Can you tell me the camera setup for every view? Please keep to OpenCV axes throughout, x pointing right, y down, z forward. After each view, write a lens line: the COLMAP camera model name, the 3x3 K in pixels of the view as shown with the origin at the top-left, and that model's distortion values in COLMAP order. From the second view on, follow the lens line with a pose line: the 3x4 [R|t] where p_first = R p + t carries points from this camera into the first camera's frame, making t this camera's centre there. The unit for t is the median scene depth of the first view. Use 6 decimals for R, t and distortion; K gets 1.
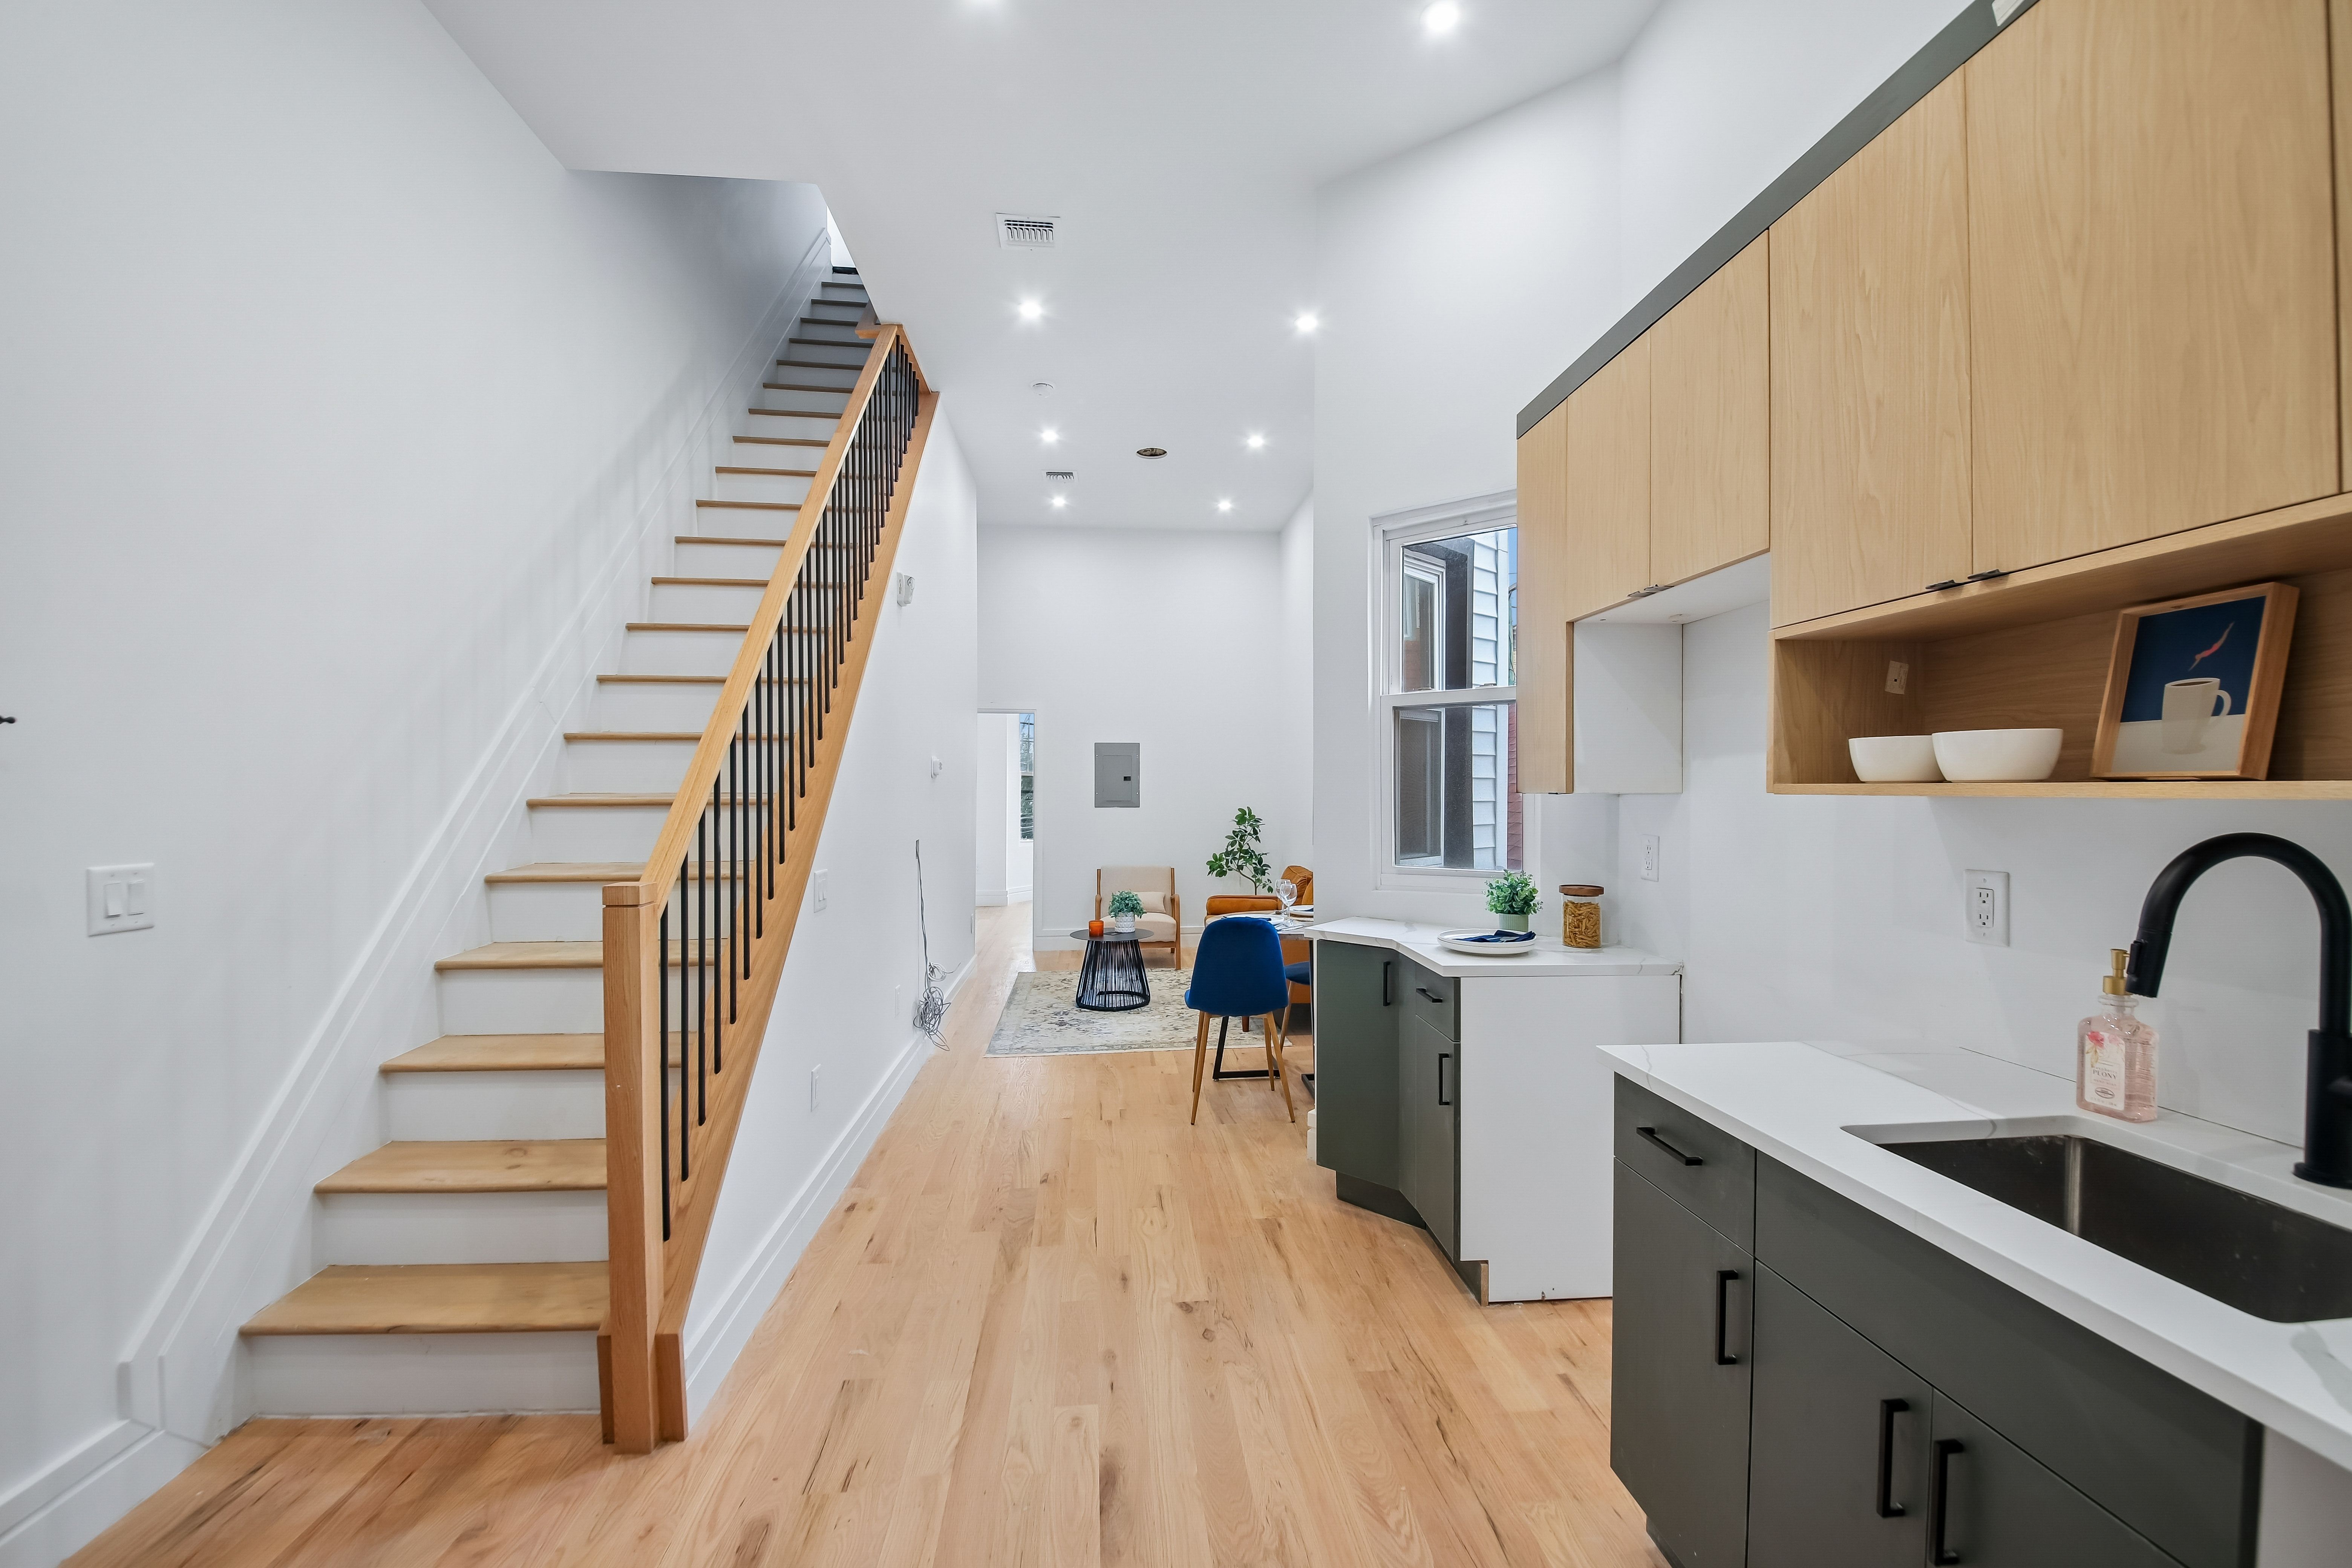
lens RADIAL K [[942.0, 0, 1156.1], [0, 942.0, 796.7], [0, 0, 1]] dist [-0.001259, -0.011501]
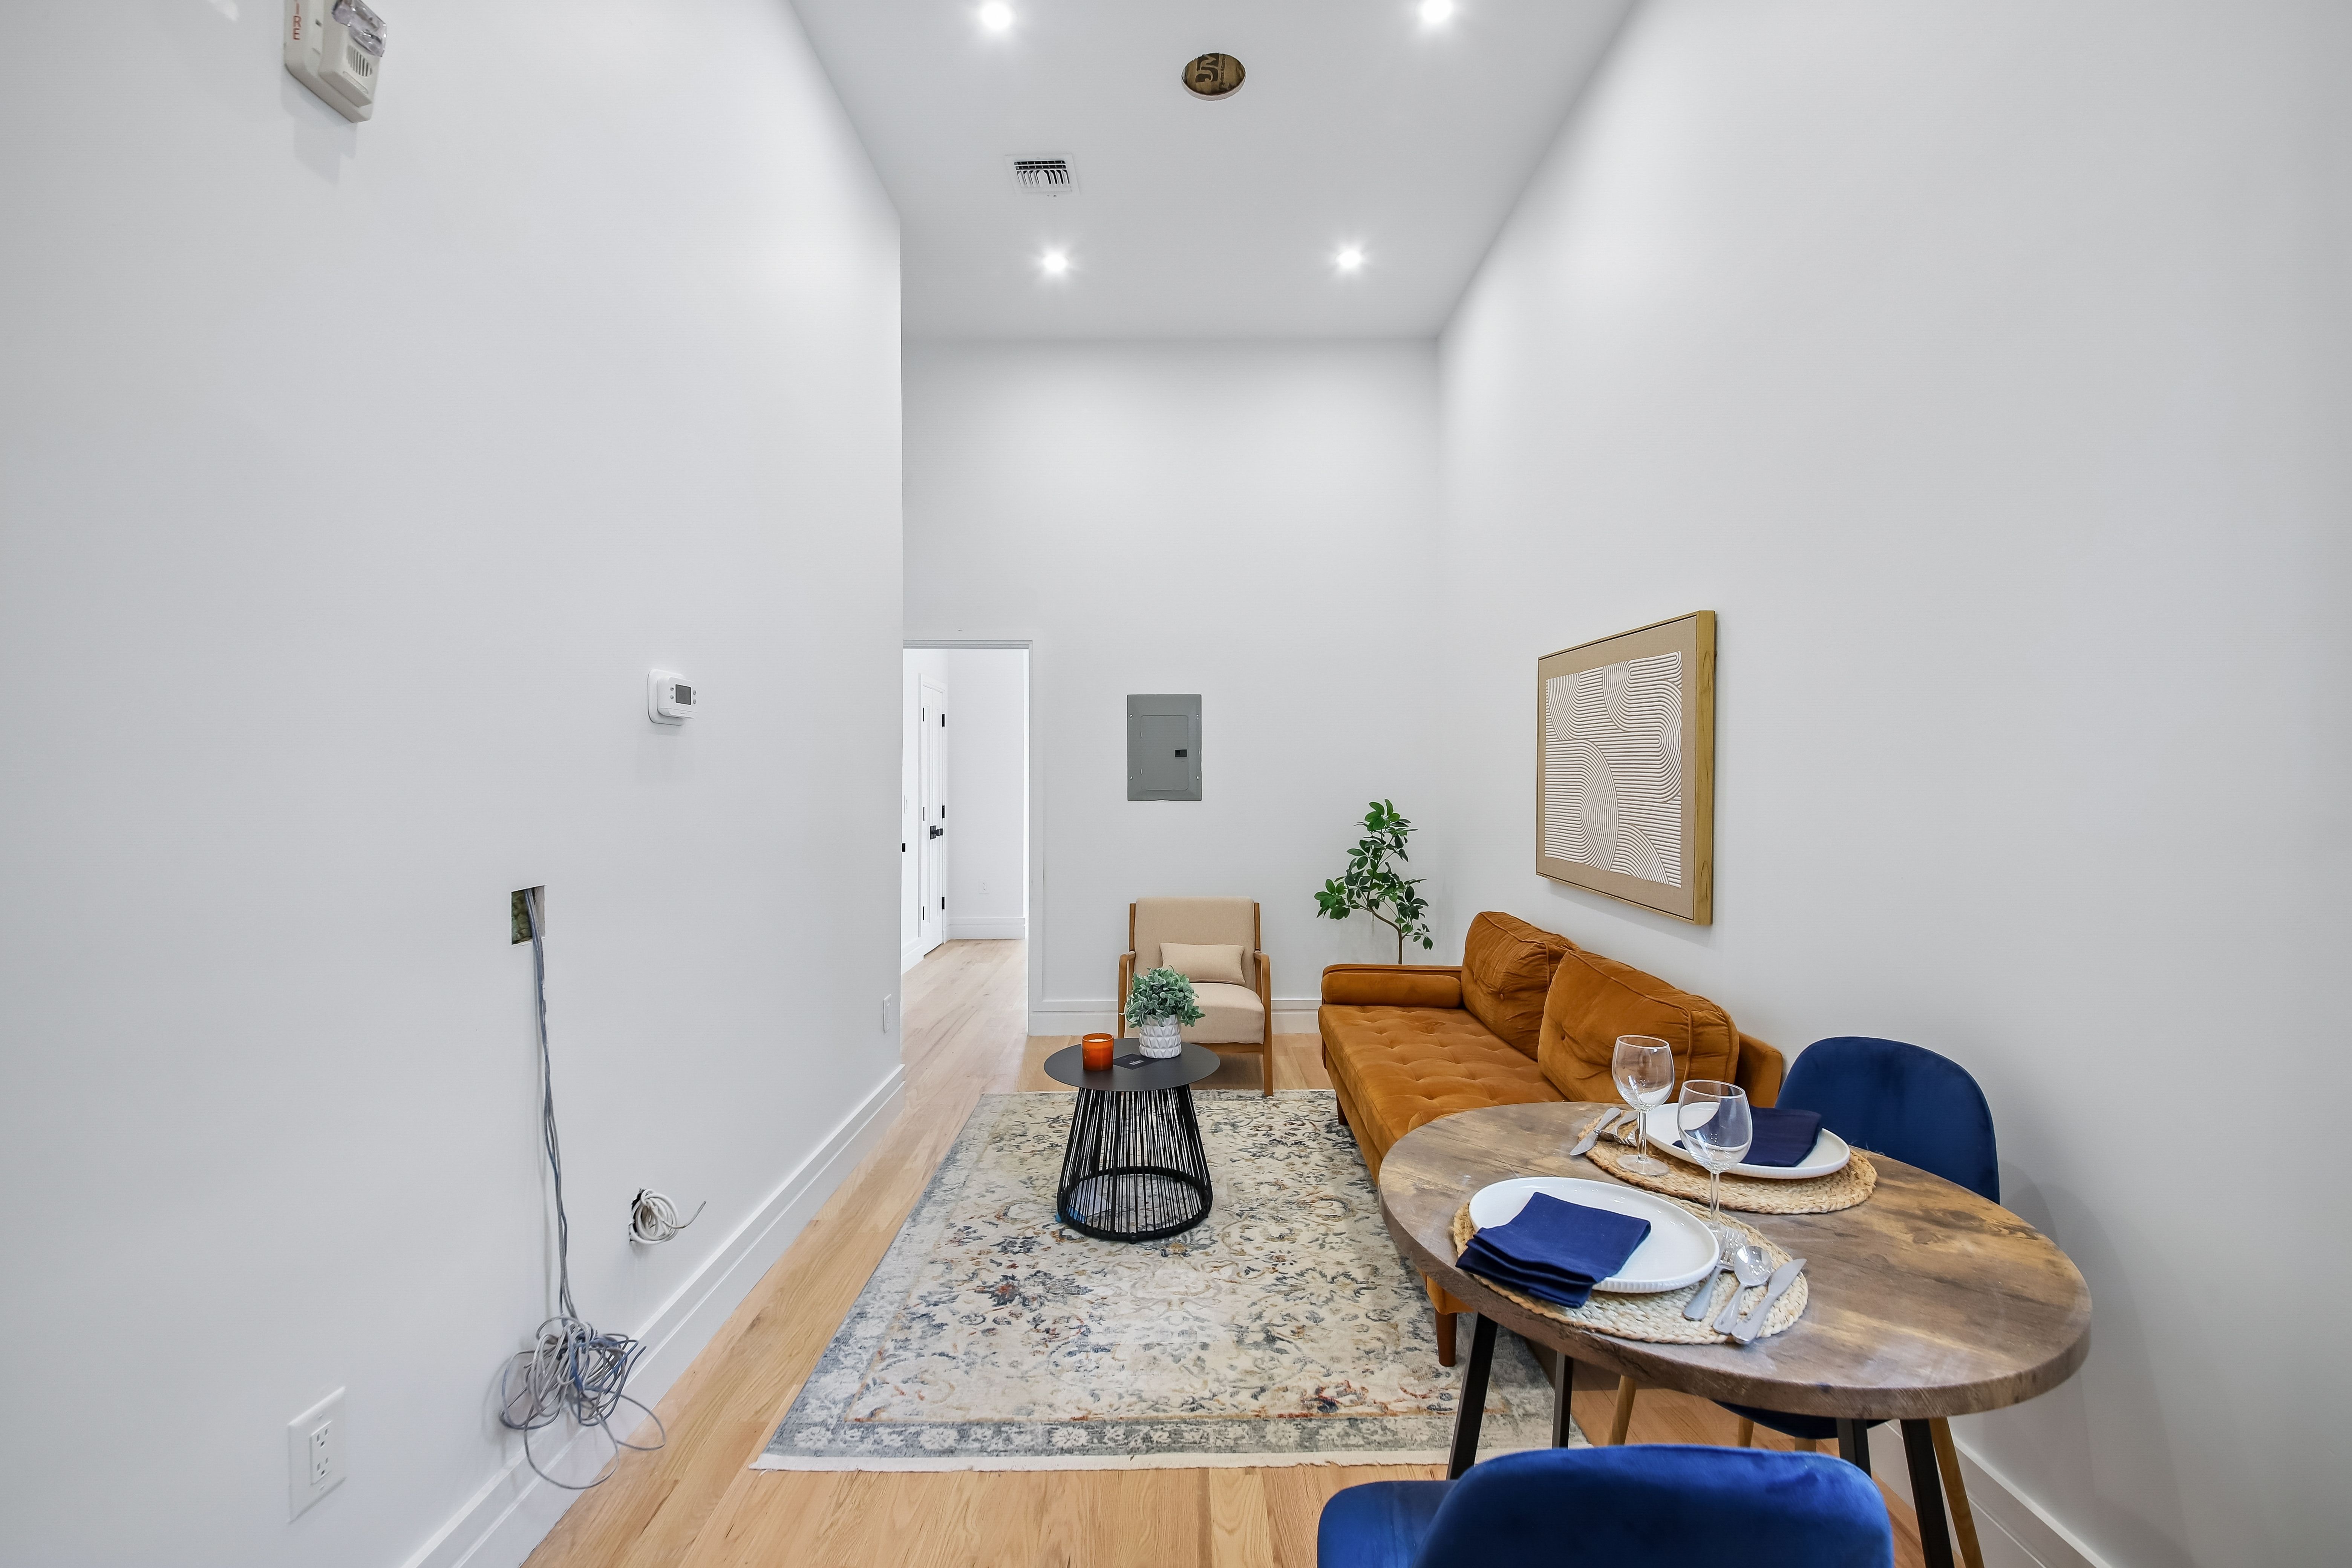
lens RADIAL K [[942.0, 0, 1155.7], [0, 942.0, 794.5], [0, 0, 1]] dist [-0.001259, -0.011501]
pose [[0.996237, -0.000670, -0.086671, 0.015380], [0.000767, 0.999999, 0.001093, 0.018534], [0.086671, -0.001155, 0.996236, 1.153305]]
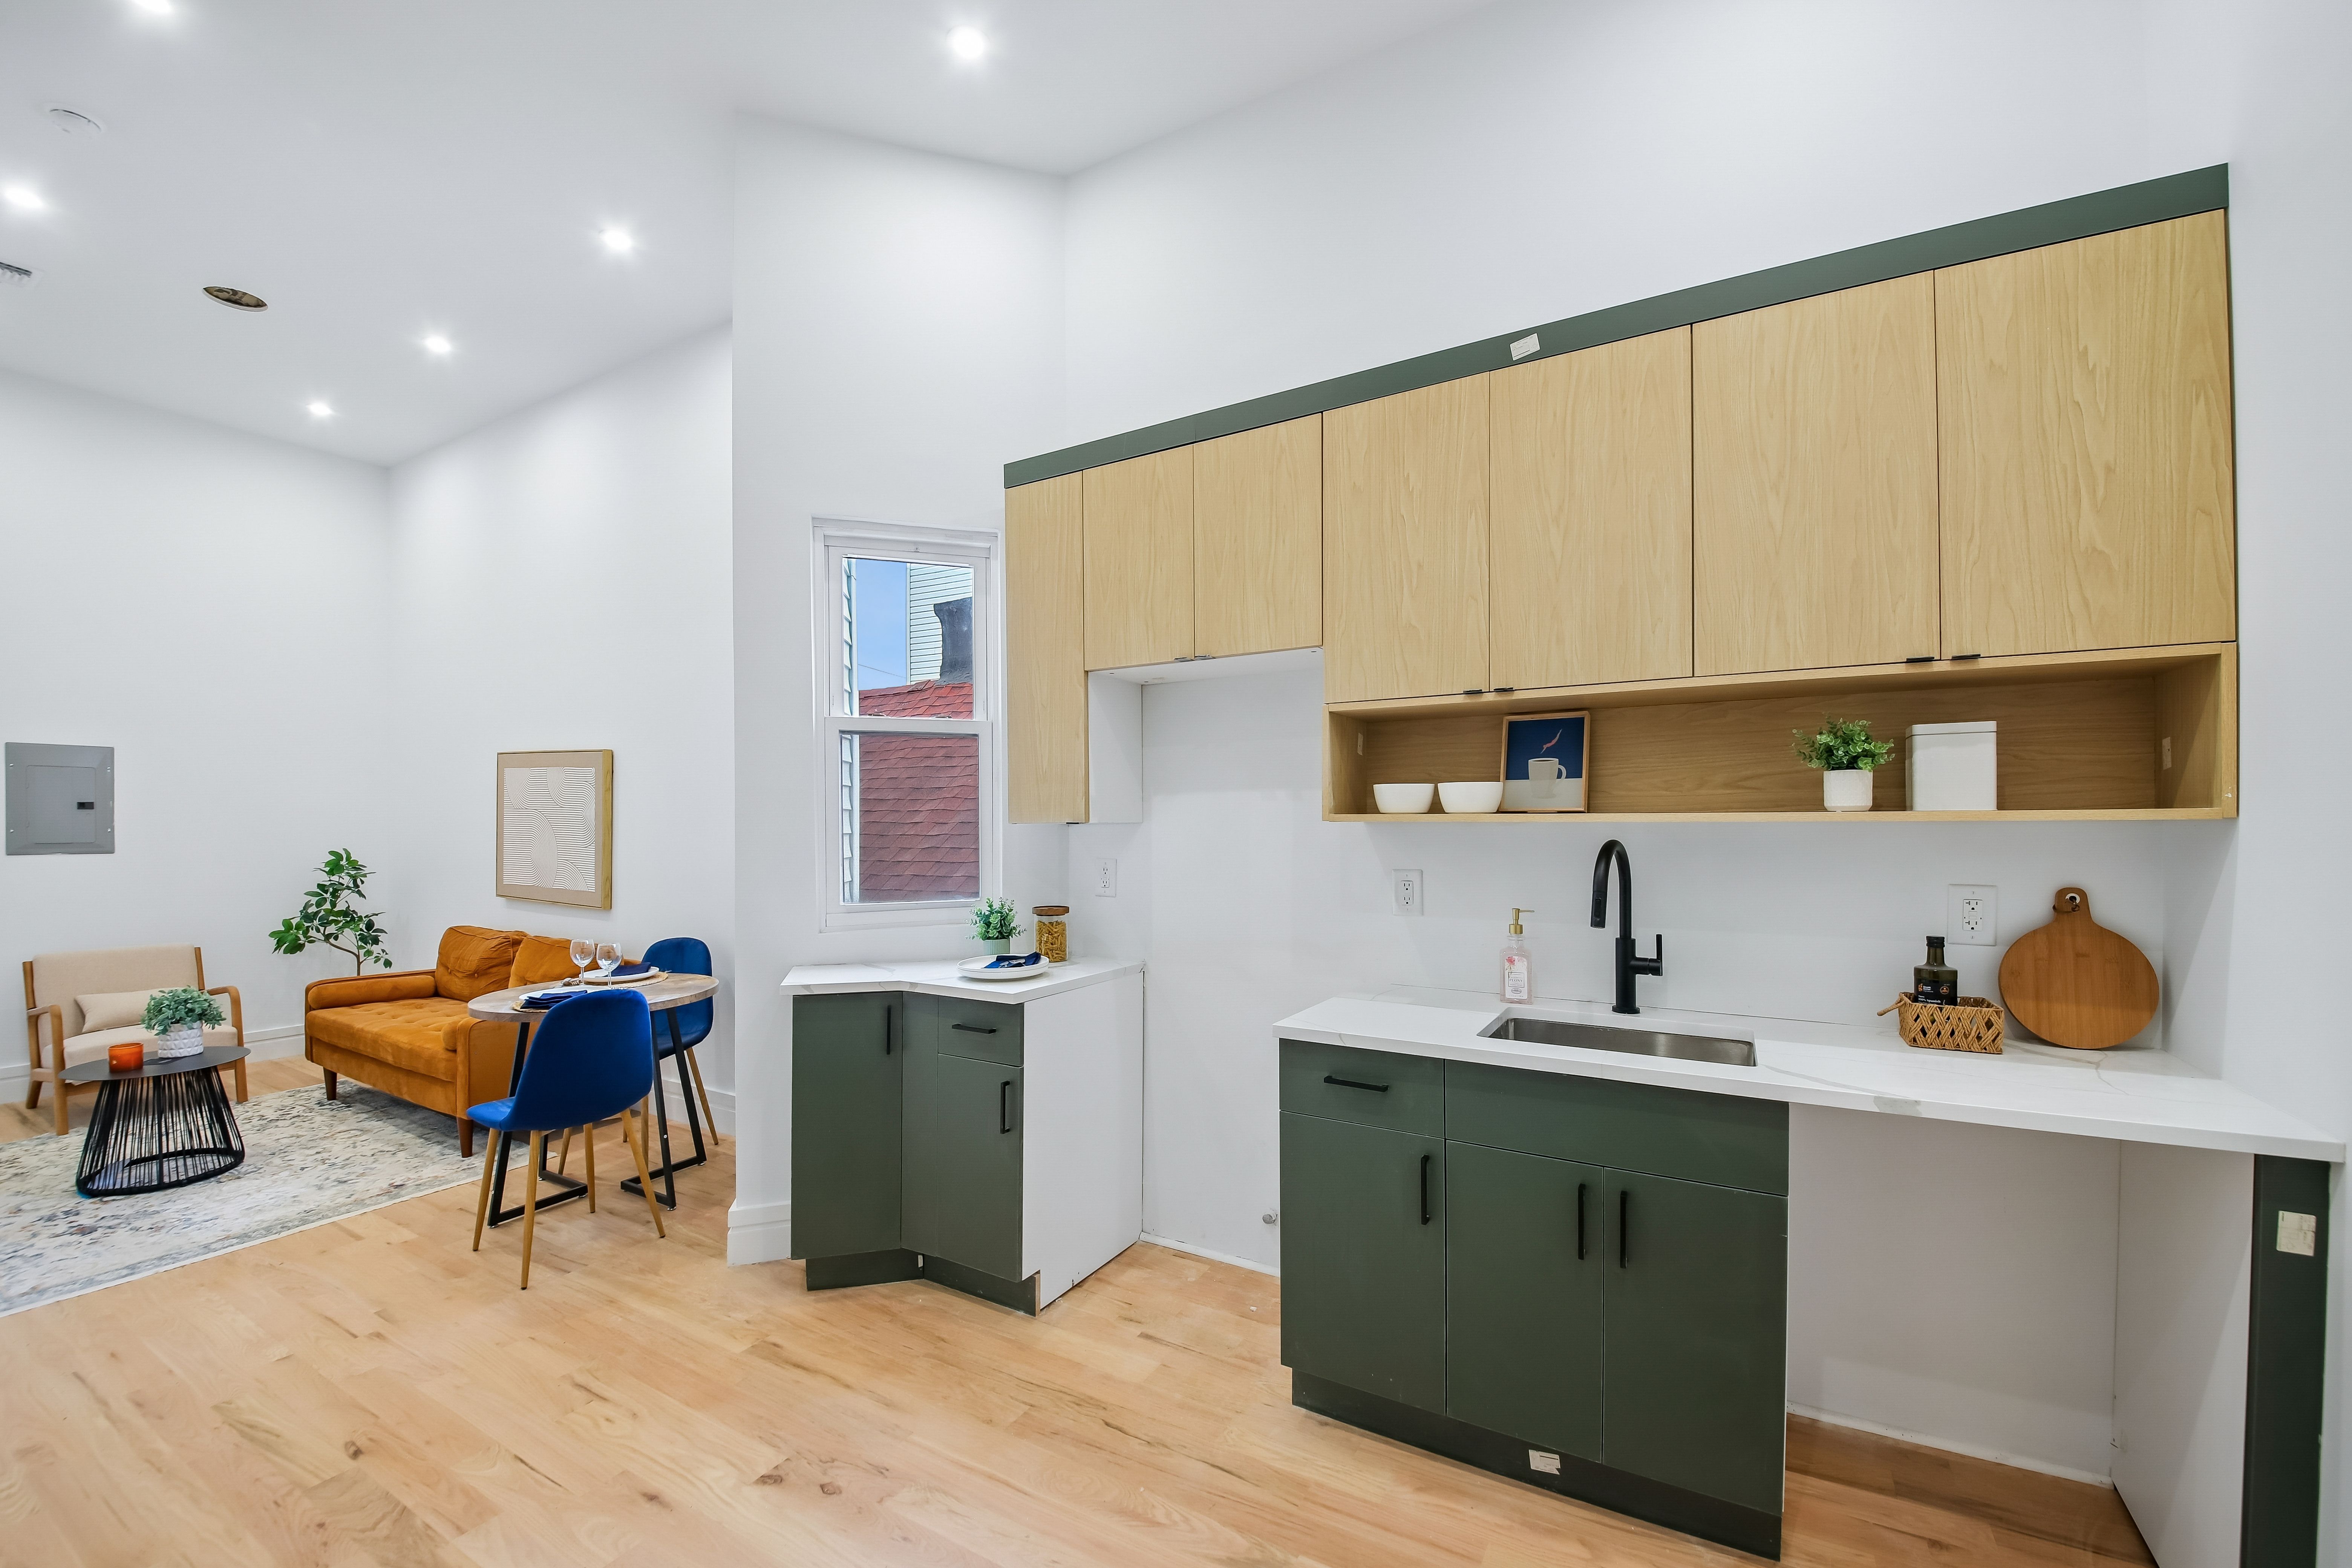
lens RADIAL K [[942.0, 0, 1181.4], [0, 942.0, 825.5], [0, 0, 1]] dist [-0.001259, -0.011501]
pose [[0.553145, 0.001857, 0.833083, -0.395388], [0.007525, 0.999946, -0.007225, 0.007236], [-0.833051, 0.010266, 0.553101, 0.259957]]
